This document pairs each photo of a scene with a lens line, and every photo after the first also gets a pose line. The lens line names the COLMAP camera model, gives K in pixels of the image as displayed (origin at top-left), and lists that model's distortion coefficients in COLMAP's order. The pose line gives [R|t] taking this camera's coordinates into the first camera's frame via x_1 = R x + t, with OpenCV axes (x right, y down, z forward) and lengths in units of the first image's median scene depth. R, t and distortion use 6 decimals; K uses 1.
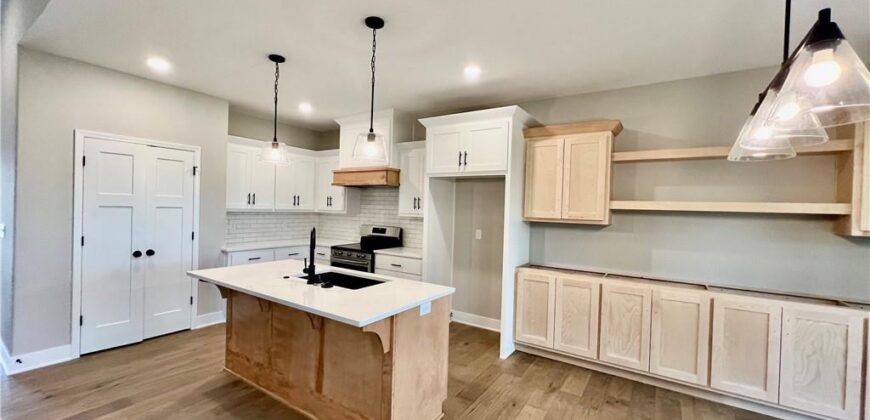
lens RADIAL K [[345.4, 0, 435.0], [0, 345.4, 210.0], [0, 0, 1]] dist [0.000268, 0.000058]
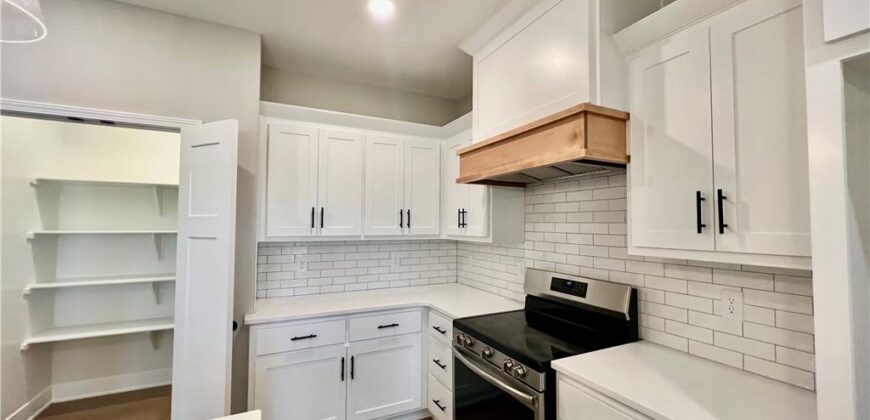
lens RADIAL K [[345.4, 0, 435.0], [0, 345.4, 210.0], [0, 0, 1]] dist [0.000268, 0.000058]
pose [[0.863306, -0.044679, -0.502700, -0.099039], [0.015736, 0.997972, -0.061674, -0.007624], [0.504436, 0.045334, 0.862258, 0.631833]]
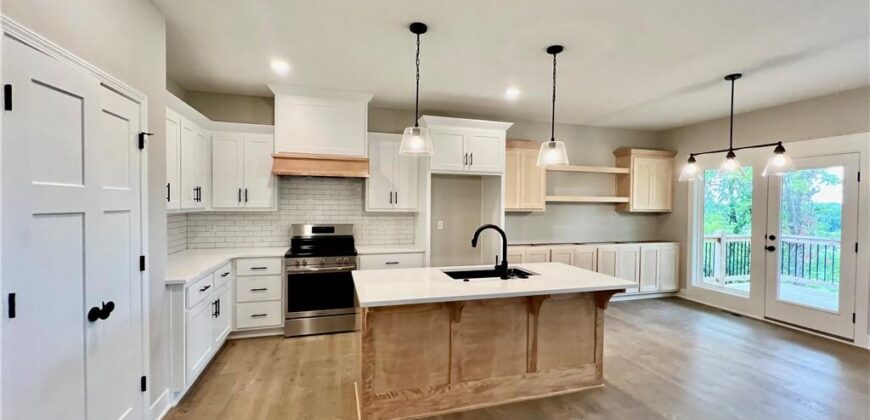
lens RADIAL K [[345.4, 0, 435.0], [0, 345.4, 210.0], [0, 0, 1]] dist [0.000268, 0.000058]
pose [[0.645986, -0.035941, 0.762503, -0.692852], [0.013299, 0.999269, 0.035834, -0.017423], [-0.763234, -0.013008, 0.645991, 0.270275]]
